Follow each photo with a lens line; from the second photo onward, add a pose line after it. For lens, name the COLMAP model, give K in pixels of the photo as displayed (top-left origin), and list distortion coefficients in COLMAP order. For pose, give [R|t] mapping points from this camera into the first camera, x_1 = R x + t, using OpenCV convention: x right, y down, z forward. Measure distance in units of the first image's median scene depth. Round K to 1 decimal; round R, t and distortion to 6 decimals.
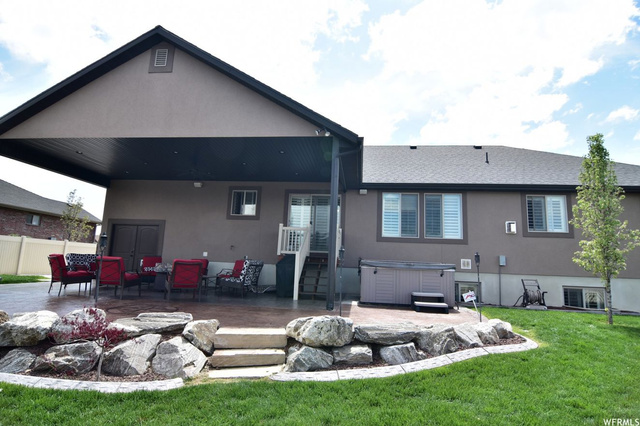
lens RADIAL K [[344.2, 0, 319.3], [0, 344.2, 218.1], [0, 0, 1]] dist [-0.008299, -0.007420]
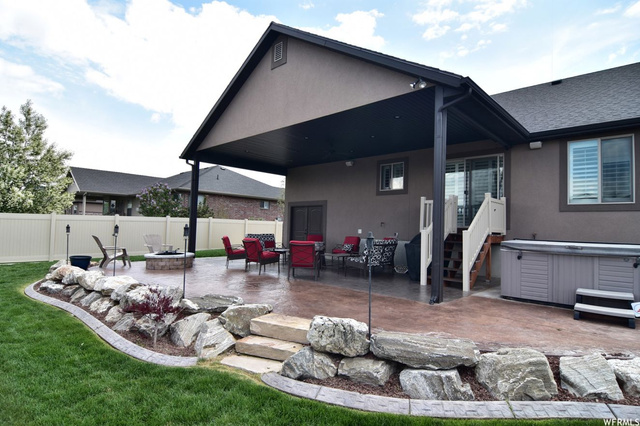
lens RADIAL K [[344.2, 0, 322.1], [0, 344.2, 215.1], [0, 0, 1]] dist [-0.008299, -0.007420]
pose [[0.803726, -0.040824, -0.593598, 0.305850], [0.086504, 0.995061, 0.048691, -0.003515], [0.588678, -0.090483, 0.803288, 0.204553]]
